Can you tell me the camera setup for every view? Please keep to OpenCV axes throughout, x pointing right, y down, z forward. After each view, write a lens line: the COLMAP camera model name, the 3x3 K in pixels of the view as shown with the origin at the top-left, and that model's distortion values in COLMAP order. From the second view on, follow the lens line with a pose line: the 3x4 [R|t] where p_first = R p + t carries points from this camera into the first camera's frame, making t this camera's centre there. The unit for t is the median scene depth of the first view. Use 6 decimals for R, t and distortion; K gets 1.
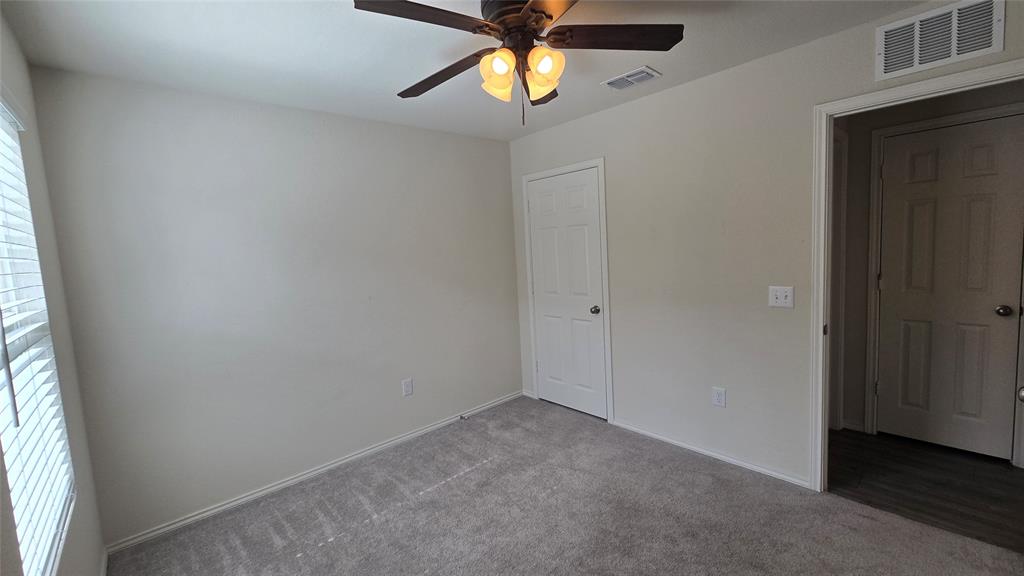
lens RADIAL K [[418.9, 0, 510.1], [0, 418.9, 282.6], [0, 0, 1]] dist [-0.003709, -0.000453]
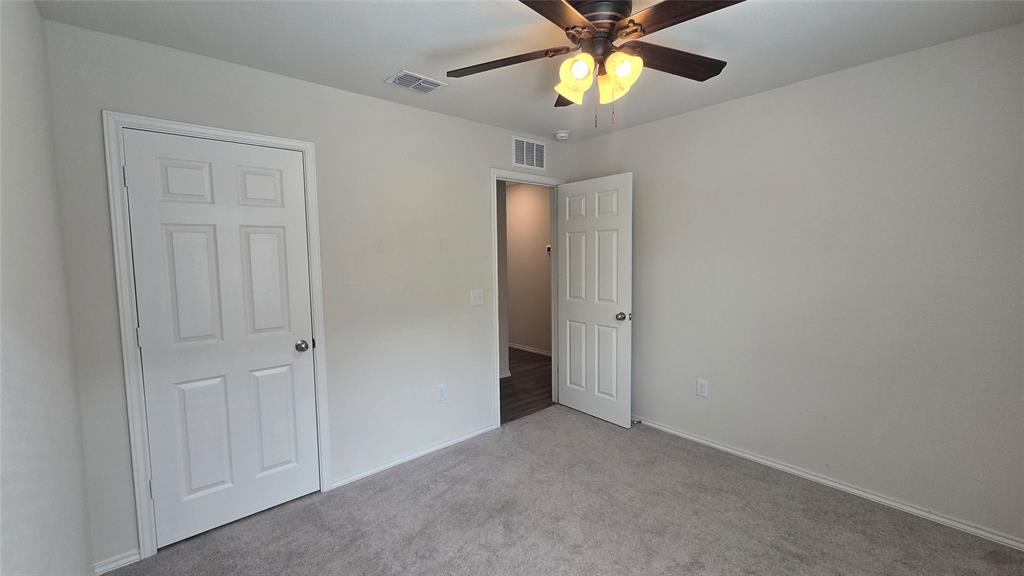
lens RADIAL K [[418.9, 0, 509.0], [0, 418.9, 286.7], [0, 0, 1]] dist [-0.003709, -0.000453]
pose [[0.016359, -0.023189, 0.999597, -0.526941], [0.105084, 0.994234, 0.021345, -0.015766], [-0.994329, 0.104693, 0.018701, 0.638544]]
